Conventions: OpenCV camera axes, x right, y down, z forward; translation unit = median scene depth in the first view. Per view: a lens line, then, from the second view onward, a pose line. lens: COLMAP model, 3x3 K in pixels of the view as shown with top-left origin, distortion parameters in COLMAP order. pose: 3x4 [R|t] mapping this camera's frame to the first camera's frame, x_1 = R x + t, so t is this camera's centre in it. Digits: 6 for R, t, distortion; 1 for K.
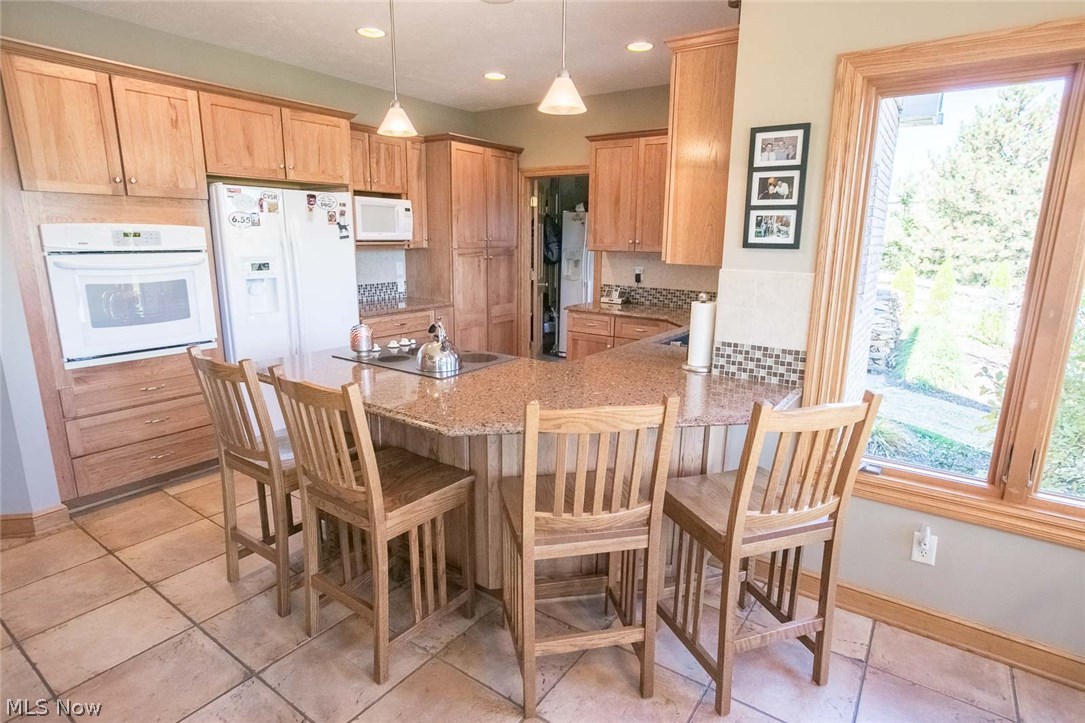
lens RADIAL K [[565.3, 0, 543.8], [0, 565.3, 347.5], [0, 0, 1]] dist [-0.002119, -0.000215]
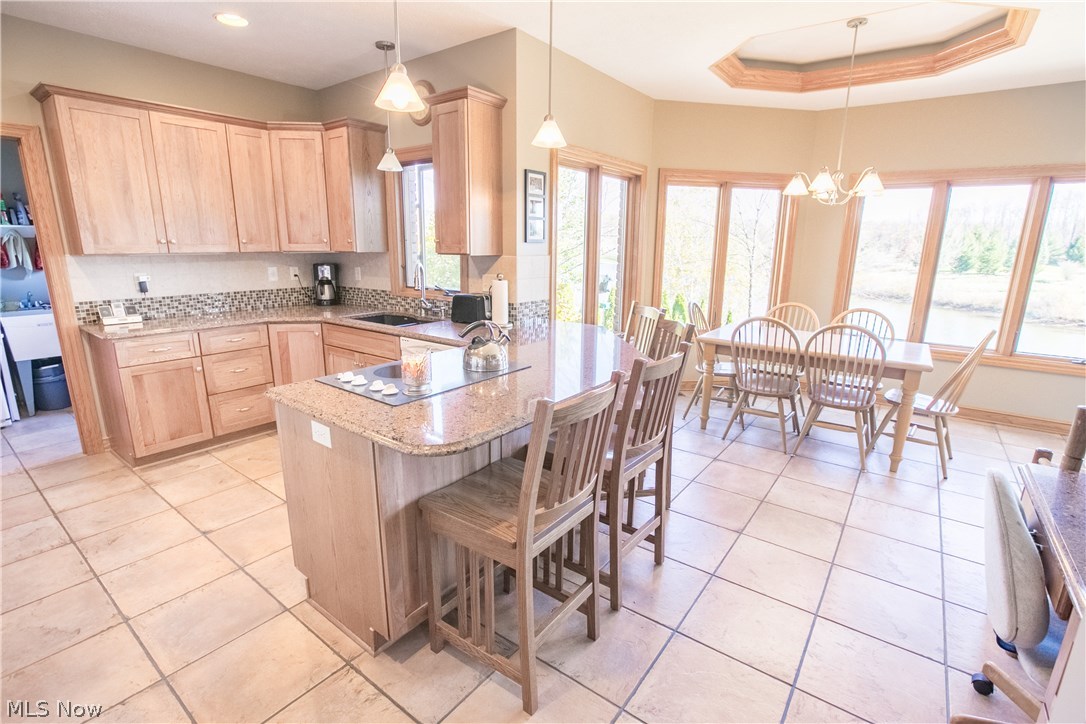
lens RADIAL K [[504.3, 0, 543.0], [0, 504.3, 362.0], [0, 0, 1]] dist [-0.049362, 0.016653]
pose [[0.023664, -0.239754, 0.970545, -0.599026], [0.181170, 0.955771, 0.231687, -0.092881], [-0.983167, 0.170351, 0.066054, 0.488758]]
